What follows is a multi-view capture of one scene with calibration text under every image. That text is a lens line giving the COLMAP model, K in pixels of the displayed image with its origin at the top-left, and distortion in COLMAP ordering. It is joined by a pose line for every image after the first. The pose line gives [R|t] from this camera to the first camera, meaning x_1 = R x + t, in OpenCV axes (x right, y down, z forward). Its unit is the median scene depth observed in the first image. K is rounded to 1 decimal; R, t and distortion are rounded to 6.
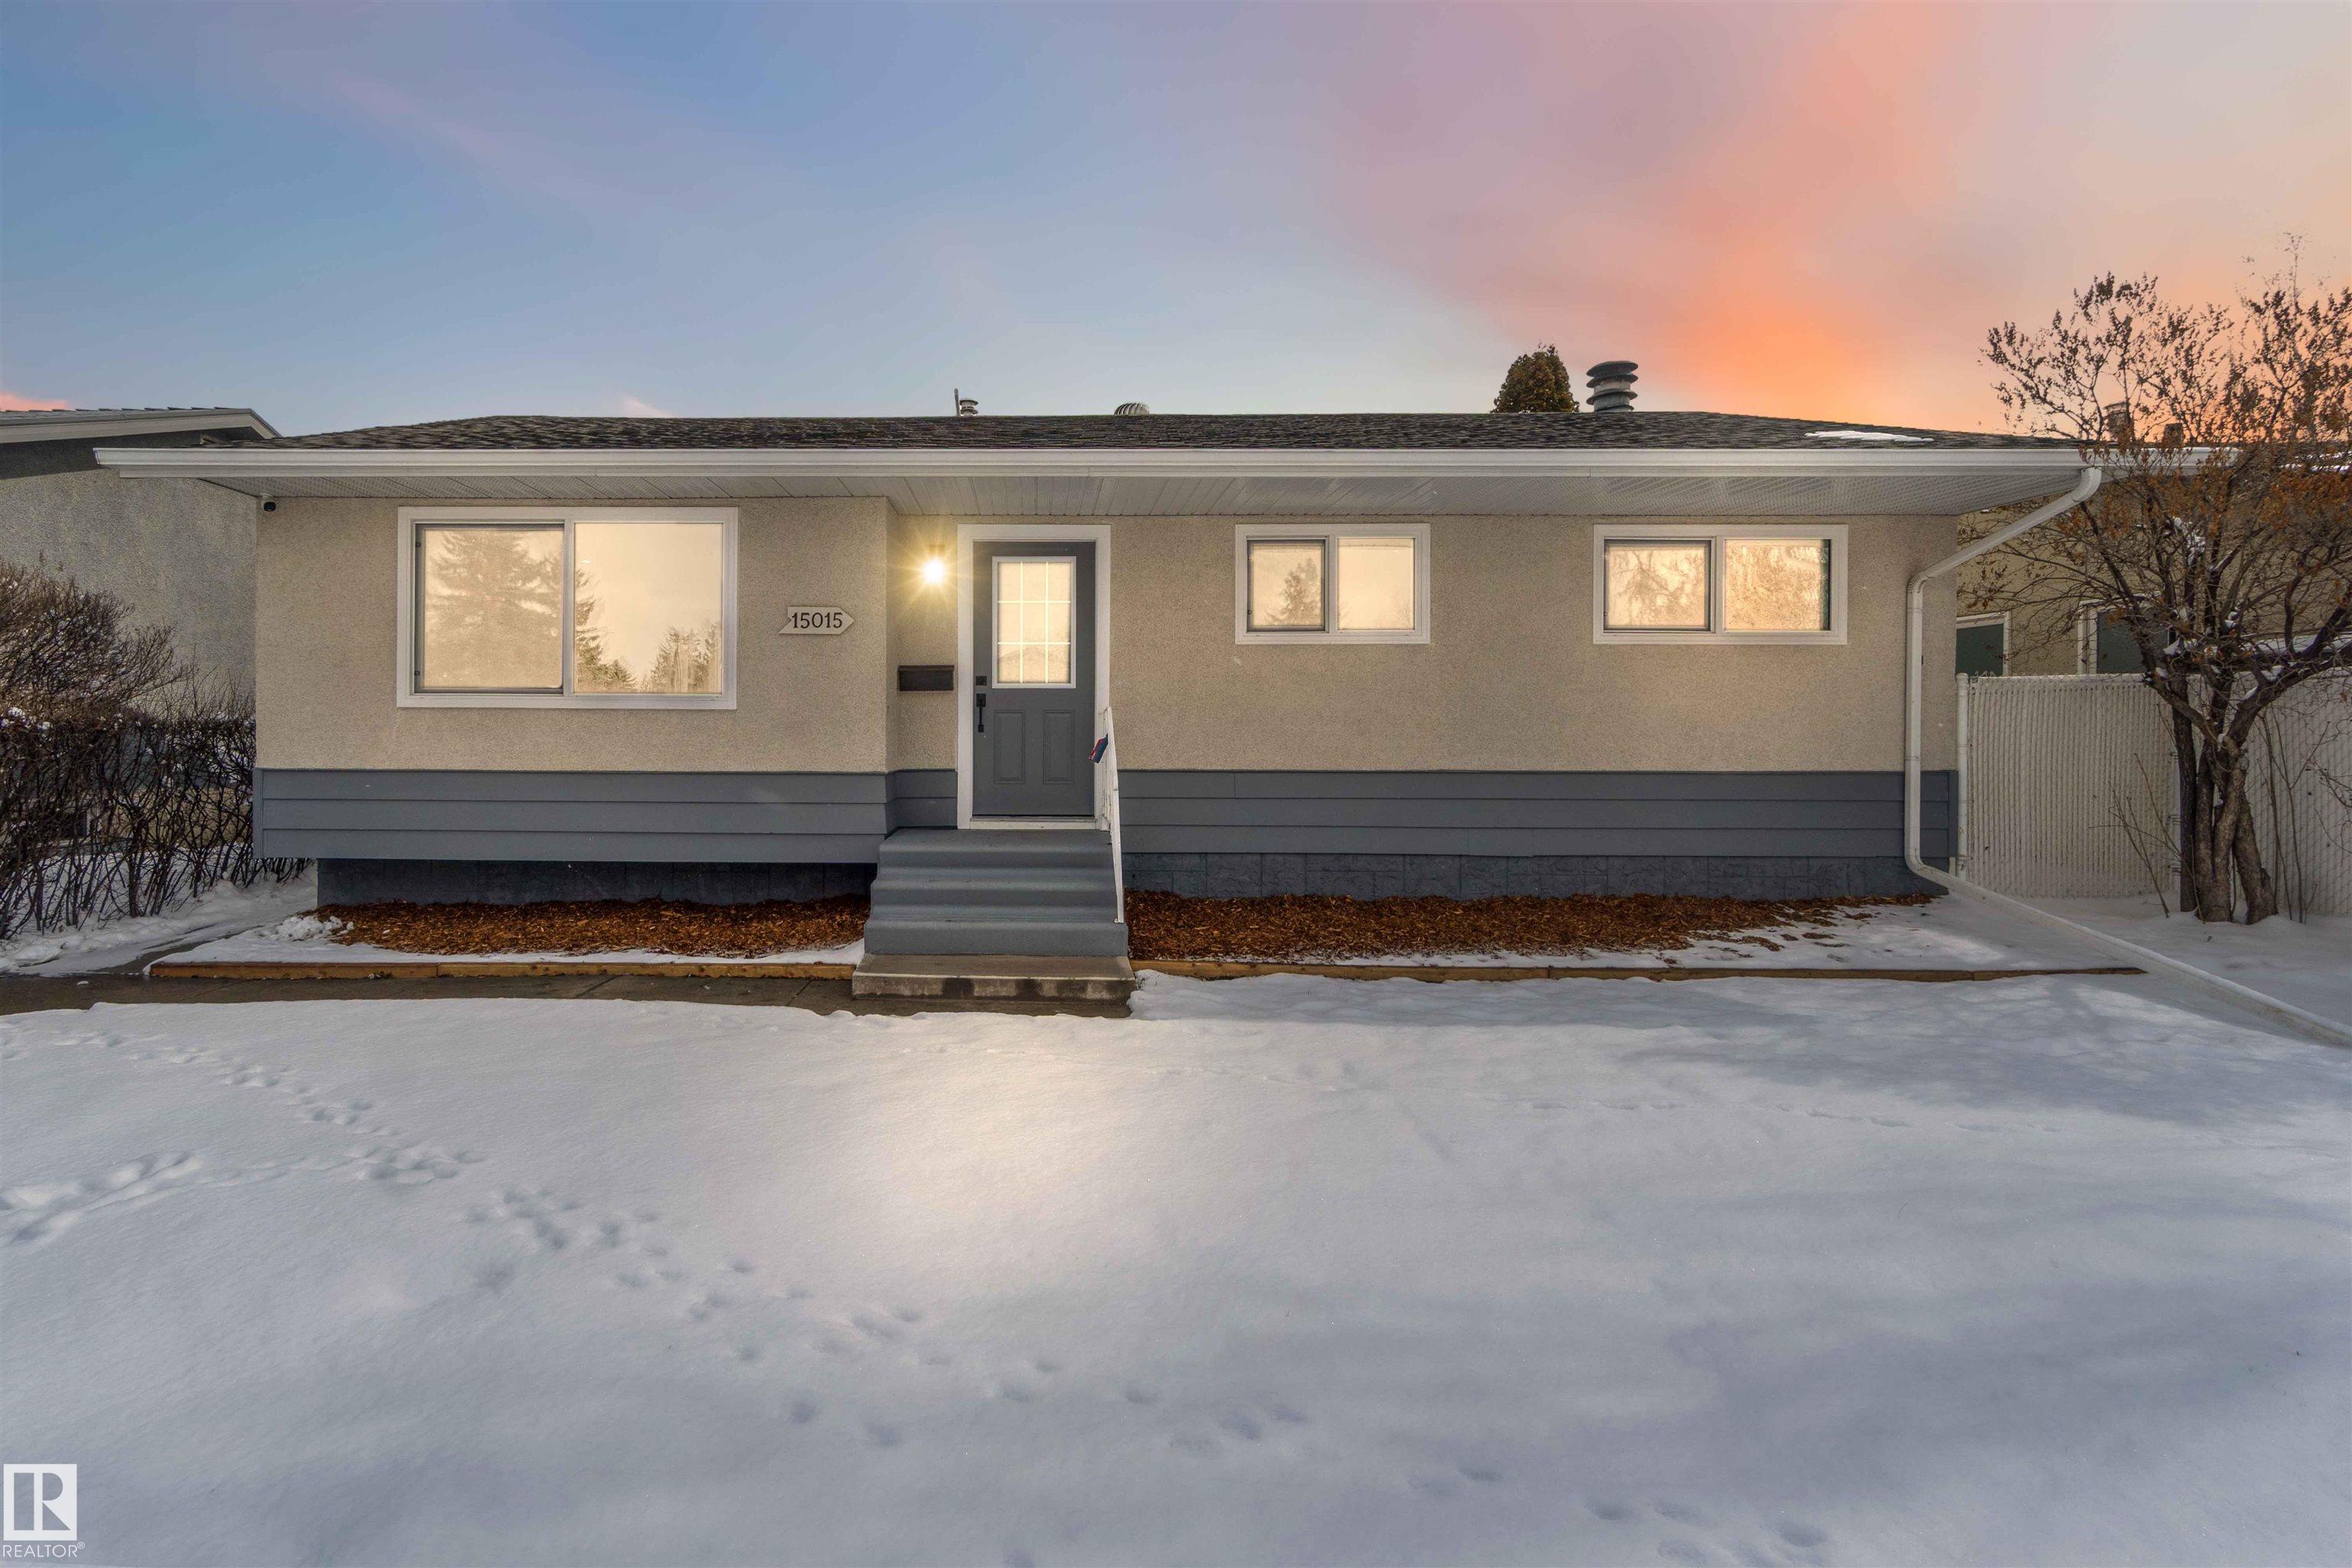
lens RADIAL K [[993.5, 0, 905.4], [0, 993.5, 744.3], [0, 0, 1]] dist [0.000358, -0.000169]
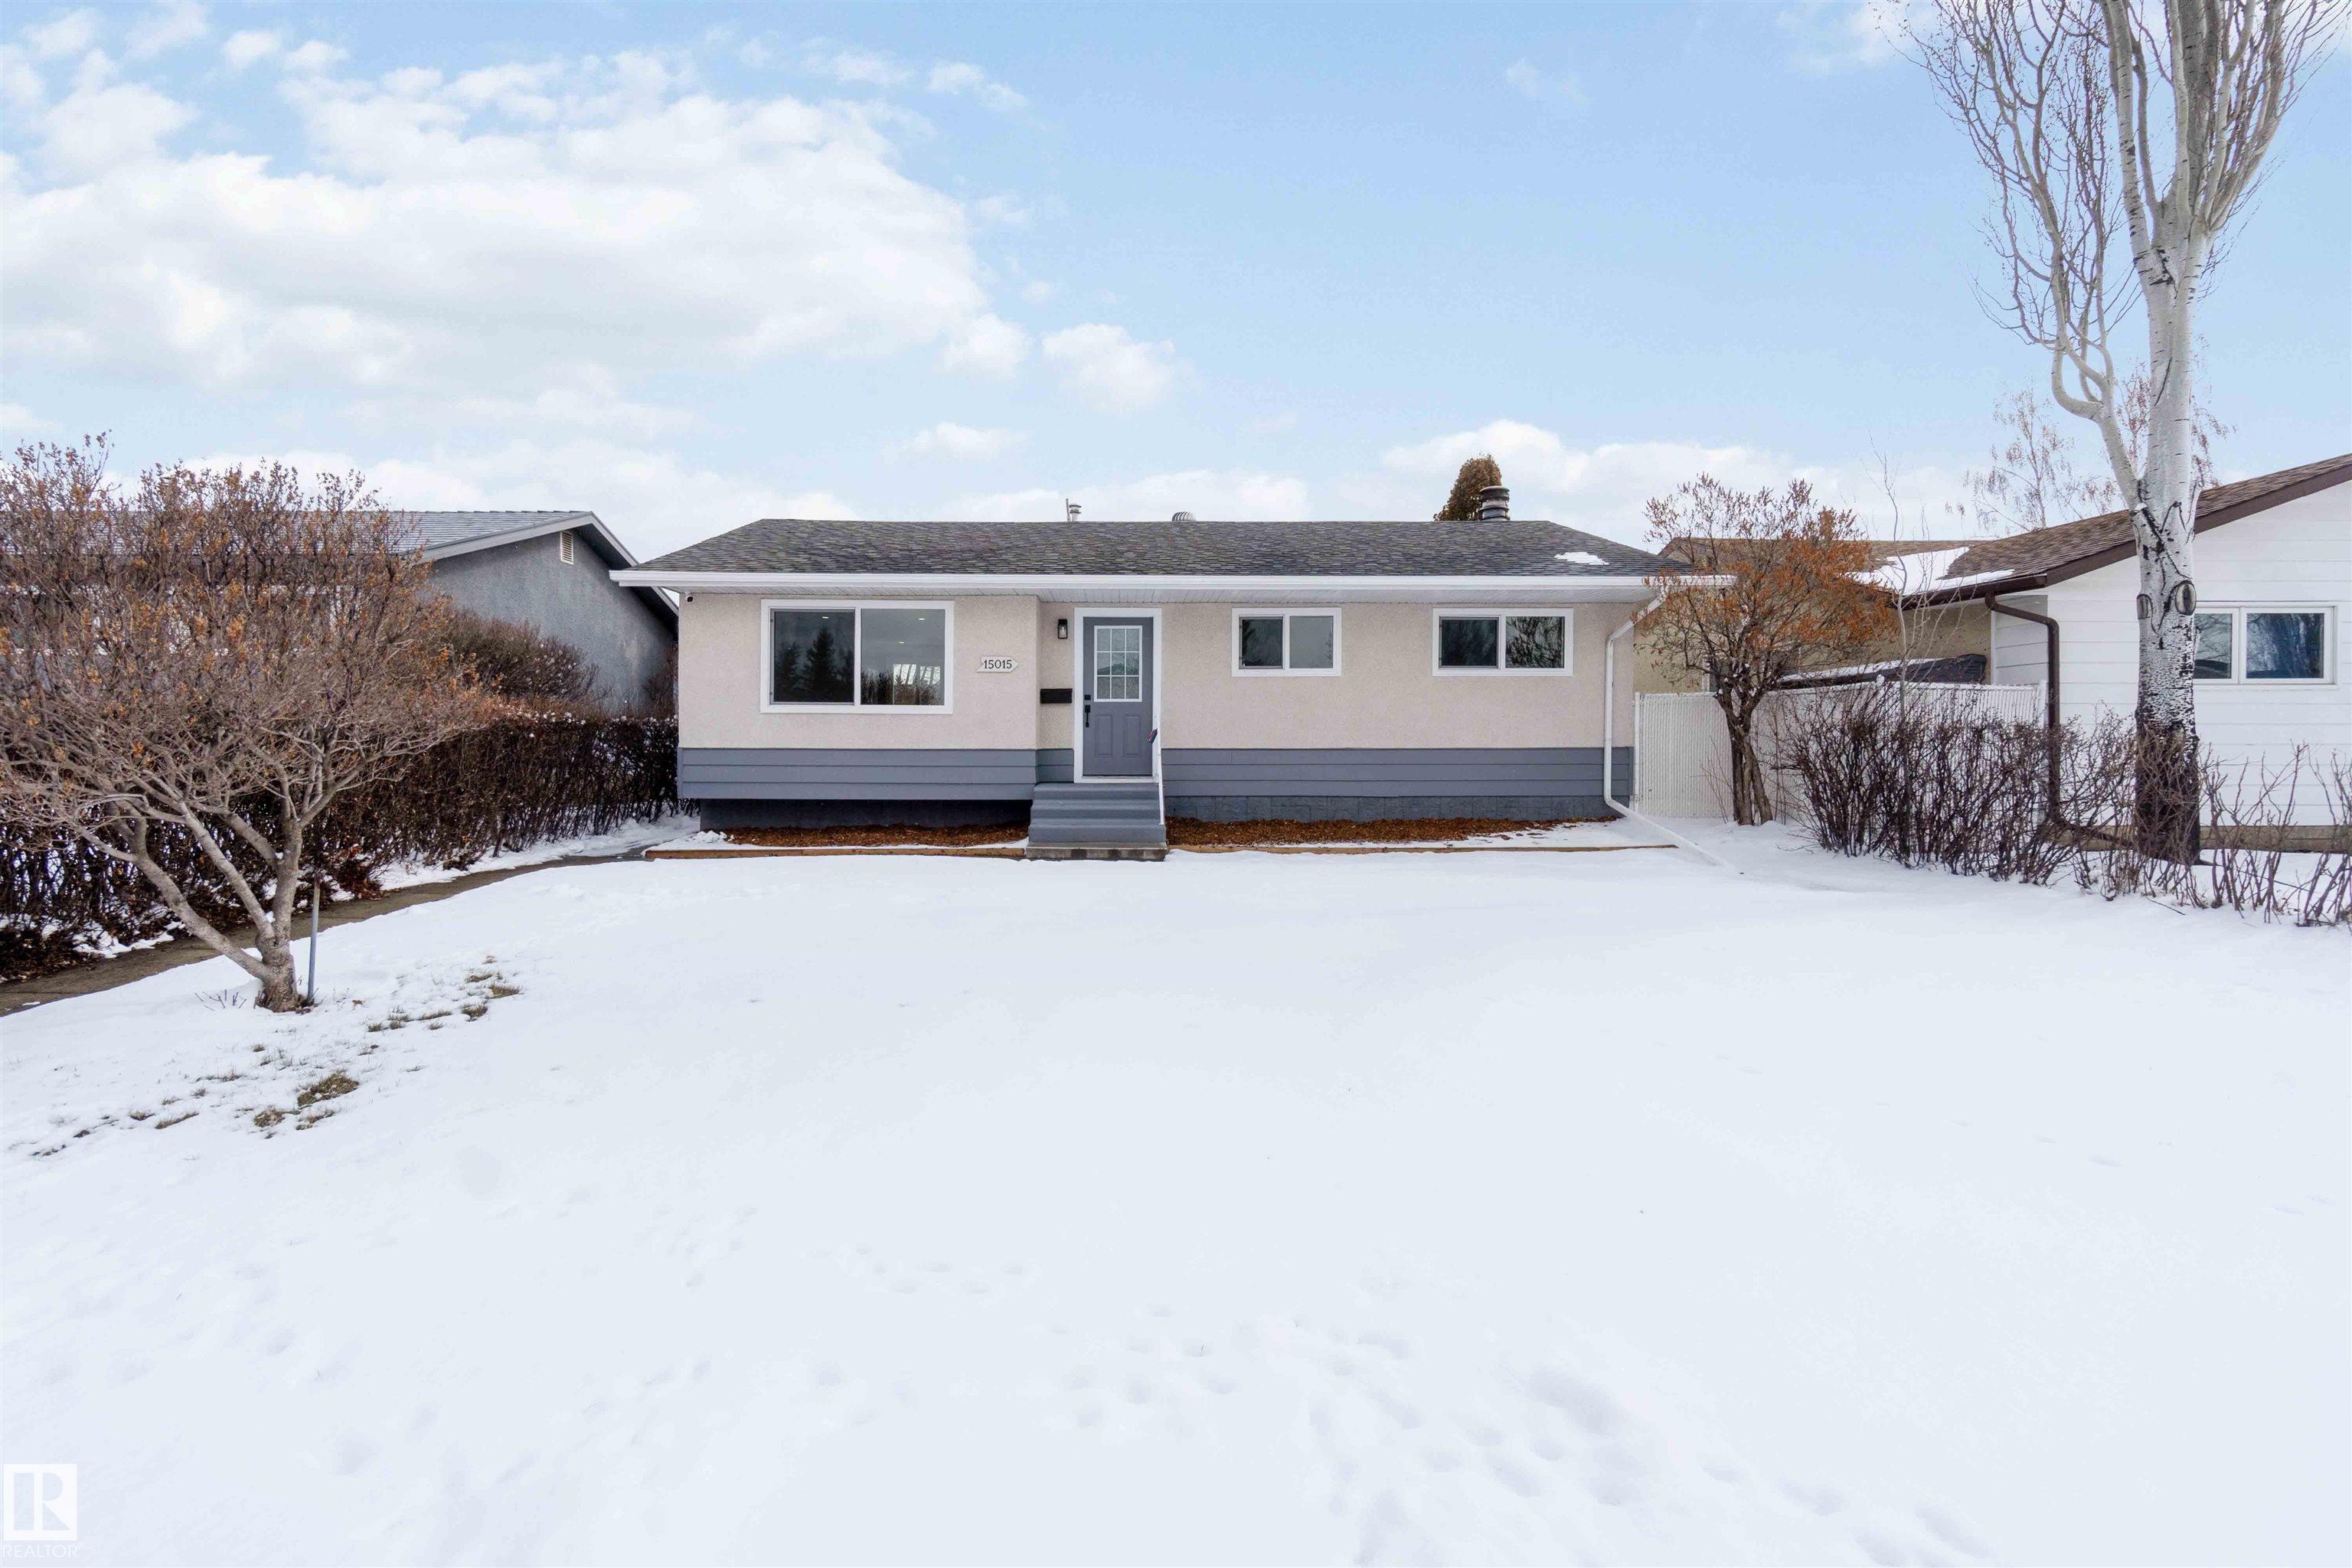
lens RADIAL K [[1059.9, 0, 1047.0], [0, 1059.9, 792.3], [0, 0, 1]] dist [0.042552, 0.000008]
pose [[0.998460, -0.004998, 0.055251, -0.100427], [0.003308, 0.999525, 0.030649, 0.045394], [-0.055378, -0.030419, 0.998002, -0.875951]]
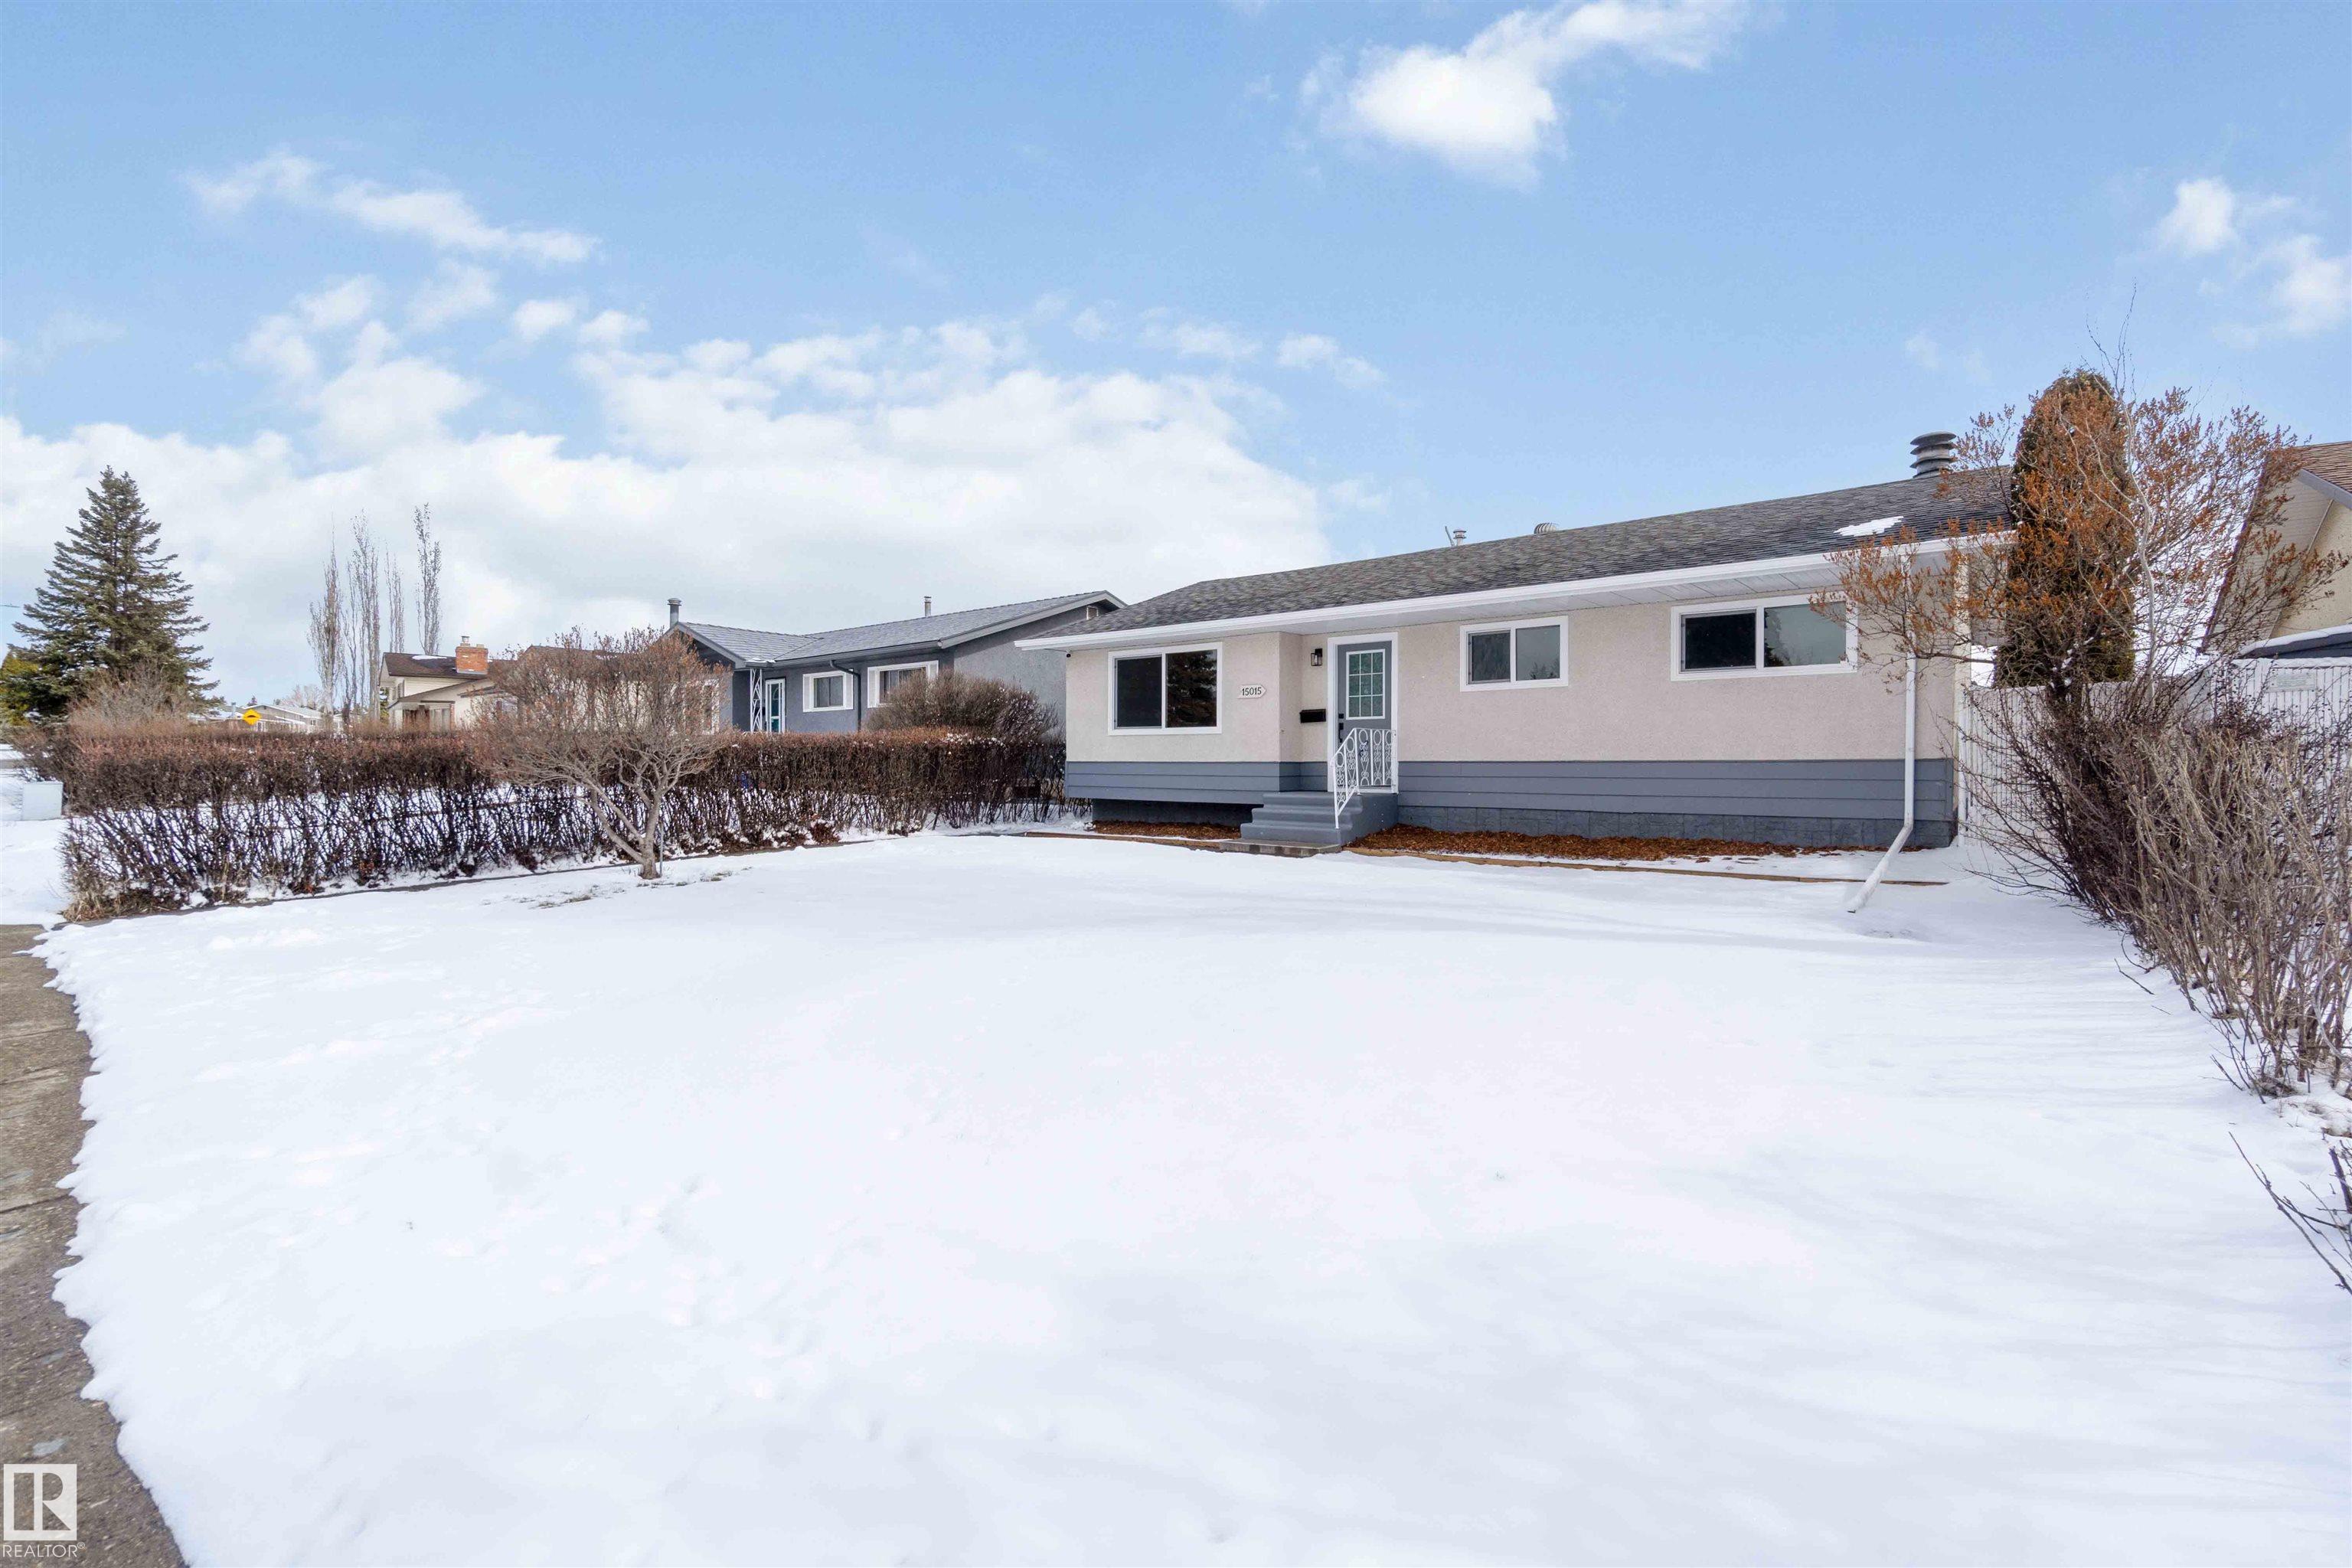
lens RADIAL K [[1078.3, 0, 1176.0], [0, 1078.3, 784.0], [0, 0, 1]] dist [0.000305, -0.000003]
pose [[0.777811, 0.007743, -0.628450, 1.190739], [-0.003558, 0.999962, 0.007917, 0.055116], [0.628488, -0.003922, 0.777810, -0.876627]]
